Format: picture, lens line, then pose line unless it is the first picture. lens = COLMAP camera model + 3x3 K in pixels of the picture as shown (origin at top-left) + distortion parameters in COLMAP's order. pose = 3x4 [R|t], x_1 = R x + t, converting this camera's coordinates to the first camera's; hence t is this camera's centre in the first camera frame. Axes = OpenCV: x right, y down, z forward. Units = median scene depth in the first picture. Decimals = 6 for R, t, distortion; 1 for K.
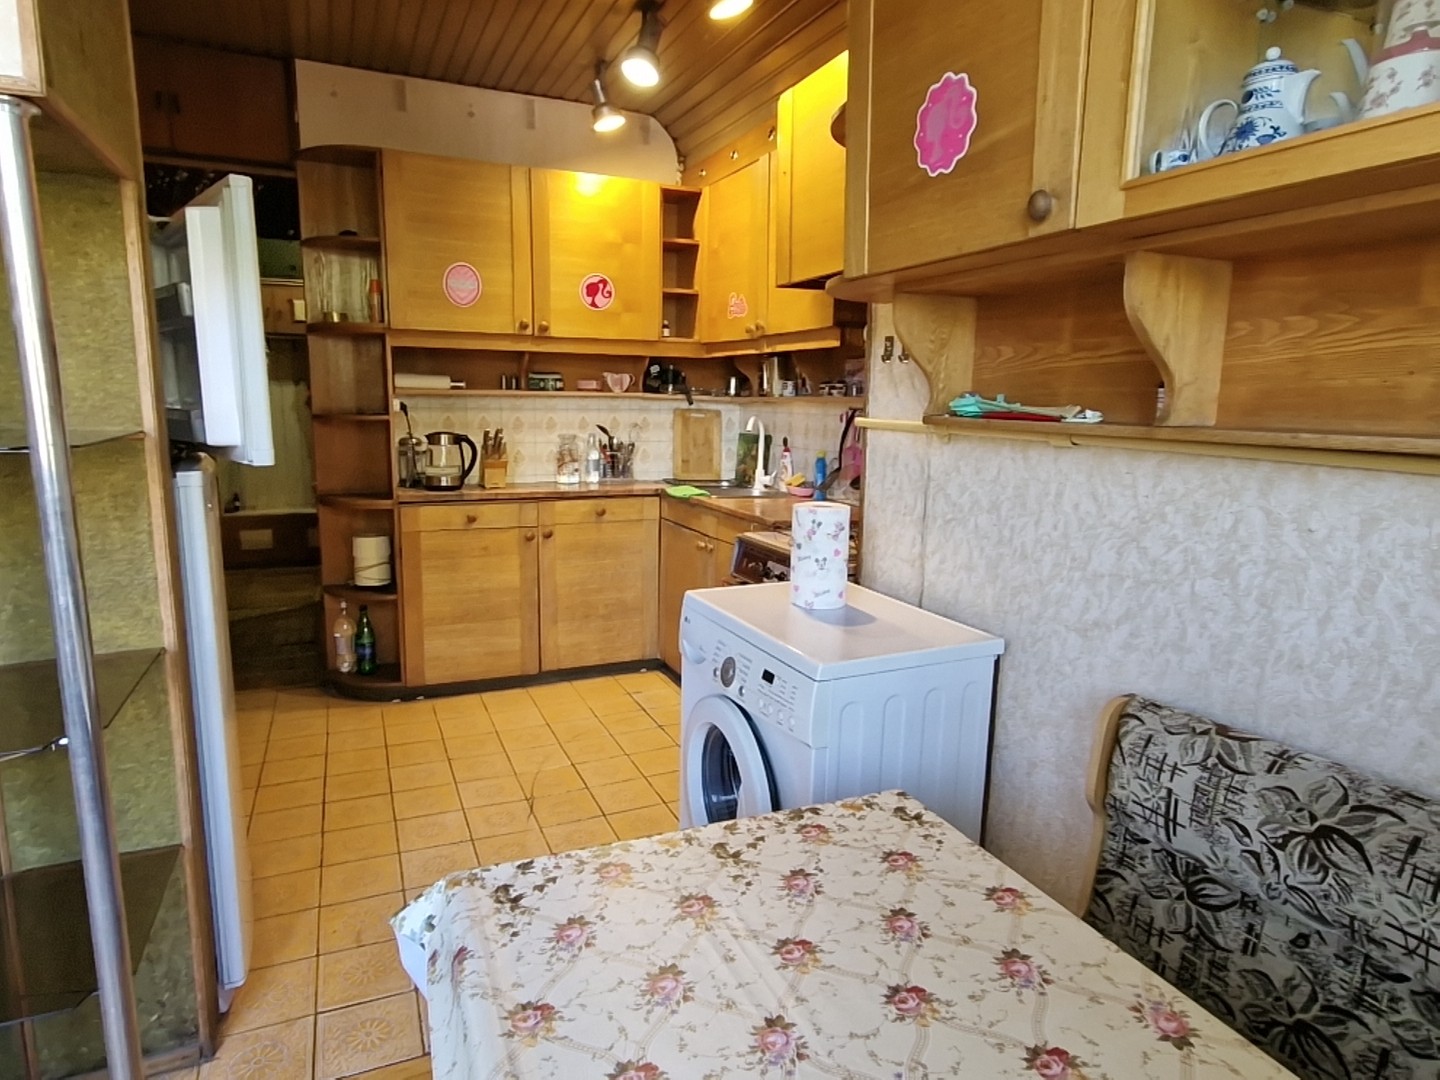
lens RADIAL K [[853.7, 0, 717.9], [0, 853.7, 536.4], [0, 0, 1]] dist [0.006722, 0.003445]
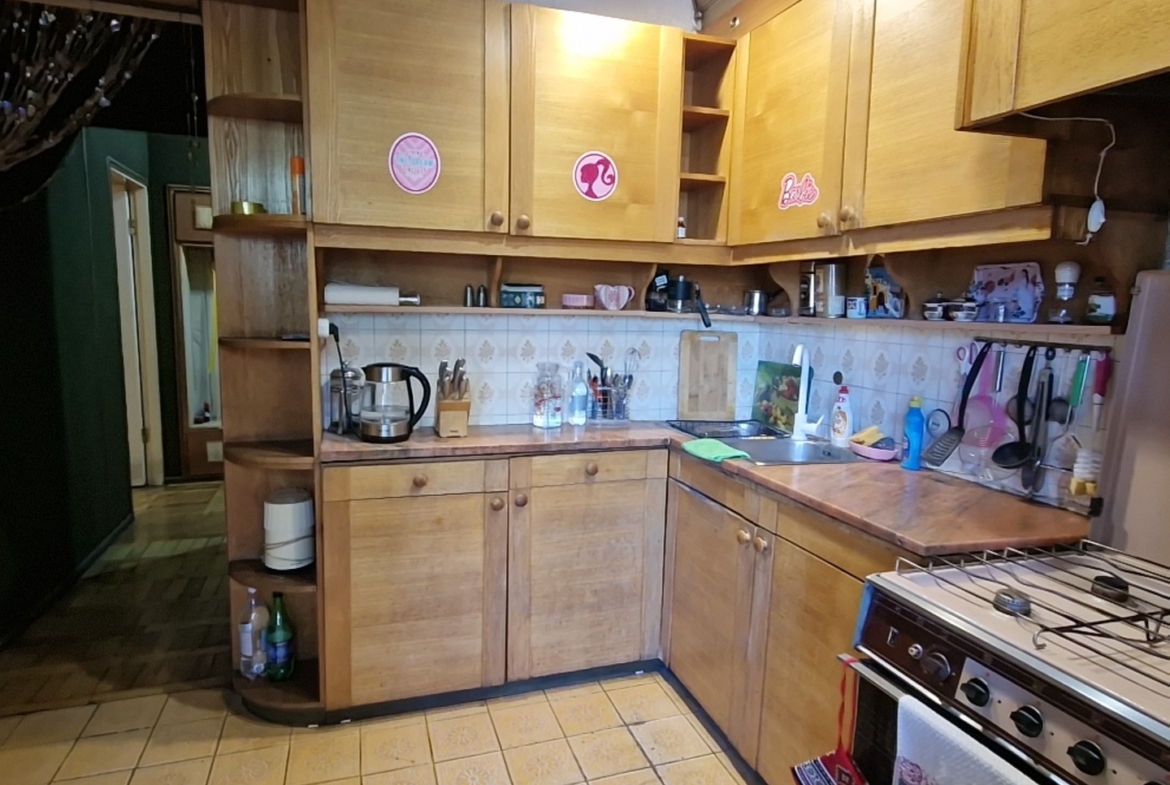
lens RADIAL K [[693.6, 0, 588.8], [0, 693.6, 393.9], [0, 0, 1]] dist [0.006580, 0.003350]
pose [[0.996386, 0.017442, -0.083136, -0.093799], [-0.020281, 0.999236, -0.033423, -0.077347], [0.082489, 0.034988, 0.995978, 0.406784]]
